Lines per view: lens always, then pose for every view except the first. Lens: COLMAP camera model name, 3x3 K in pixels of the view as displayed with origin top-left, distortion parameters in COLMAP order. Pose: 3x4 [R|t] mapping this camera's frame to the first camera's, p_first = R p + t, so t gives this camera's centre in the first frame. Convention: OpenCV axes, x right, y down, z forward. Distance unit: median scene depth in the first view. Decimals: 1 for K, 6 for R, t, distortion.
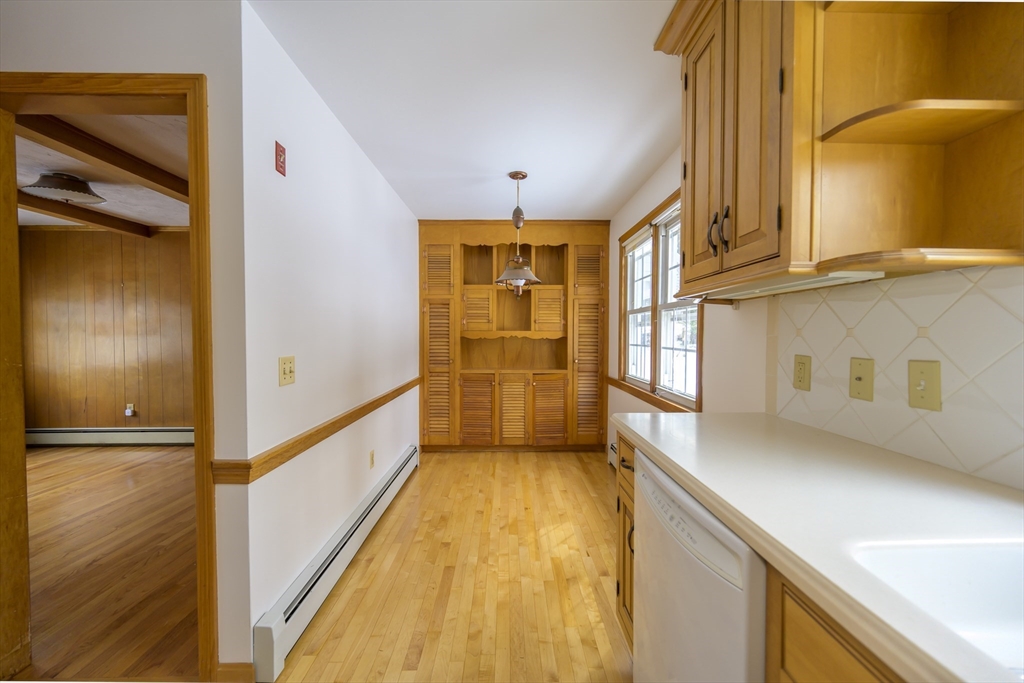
lens RADIAL K [[408.5, 0, 519.7], [0, 408.5, 344.0], [0, 0, 1]] dist [-0.000968, -0.000107]
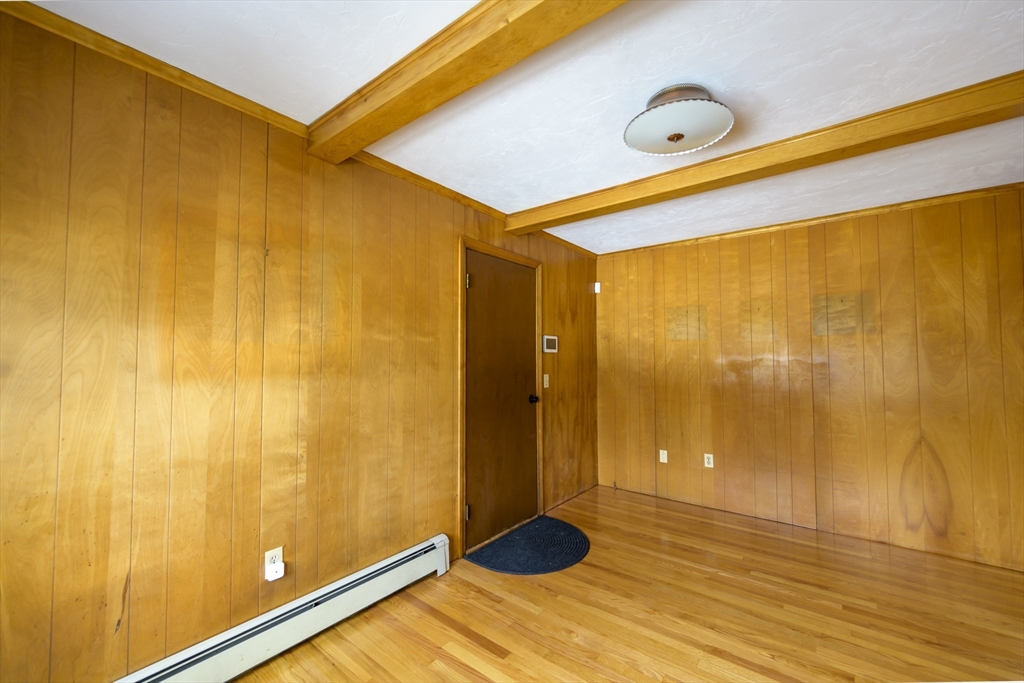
lens RADIAL K [[408.5, 0, 519.7], [0, 408.5, 344.0], [0, 0, 1]] dist [-0.000968, -0.000107]
pose [[0.623595, 0.028507, 0.781227, -1.128865], [0.020725, 0.998381, -0.052975, -0.028125], [-0.781473, 0.049226, 0.621995, 0.555813]]
